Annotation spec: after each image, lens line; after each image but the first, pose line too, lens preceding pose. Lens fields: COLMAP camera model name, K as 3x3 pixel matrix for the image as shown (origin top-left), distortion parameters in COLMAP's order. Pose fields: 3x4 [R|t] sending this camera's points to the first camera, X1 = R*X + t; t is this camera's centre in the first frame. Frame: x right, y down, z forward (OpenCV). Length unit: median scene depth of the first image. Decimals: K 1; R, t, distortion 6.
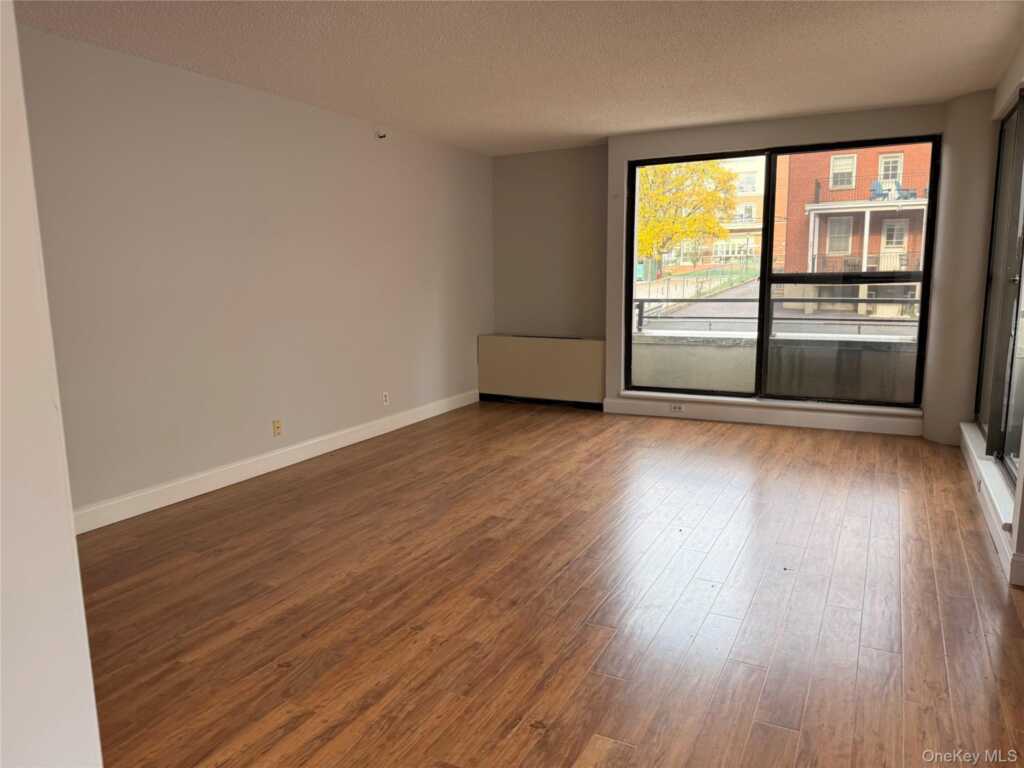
lens RADIAL K [[725.7, 0, 510.0], [0, 725.7, 381.0], [0, 0, 1]] dist [0.054331, -0.018155]
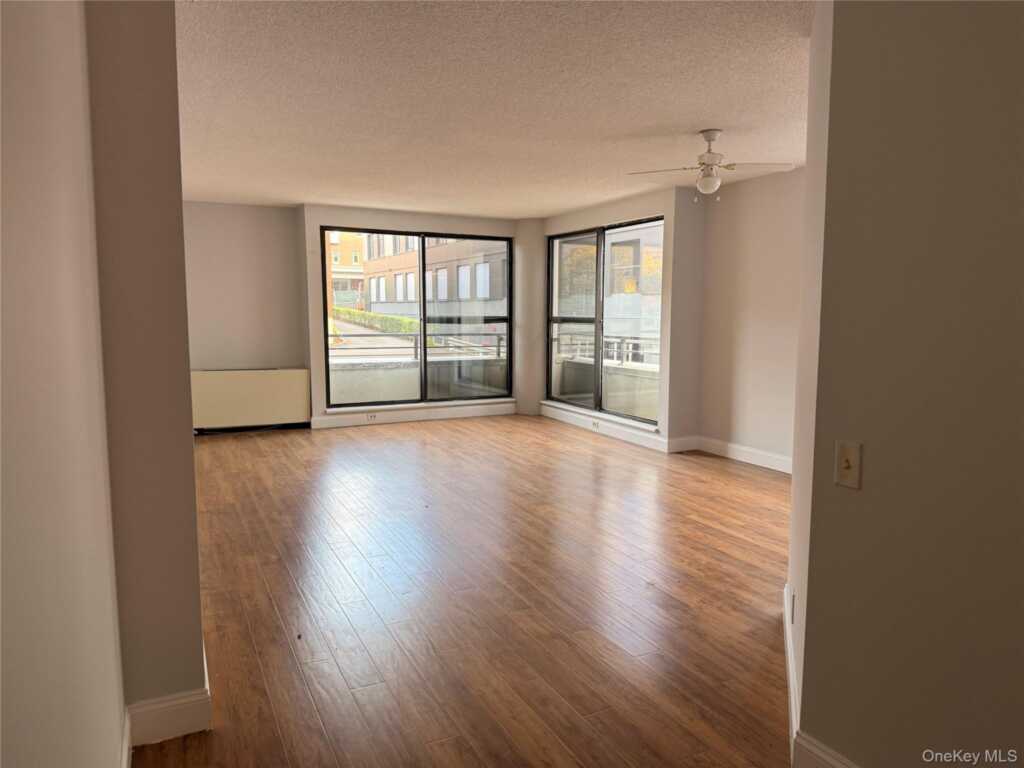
lens RADIAL K [[725.7, 0, 512.2], [0, 725.7, 385.7], [0, 0, 1]] dist [0.054331, -0.018155]
pose [[0.590356, -0.069852, 0.804115, -0.677958], [0.108713, 0.994052, 0.006537, -0.000036], [-0.799788, 0.083559, 0.594438, 0.013595]]
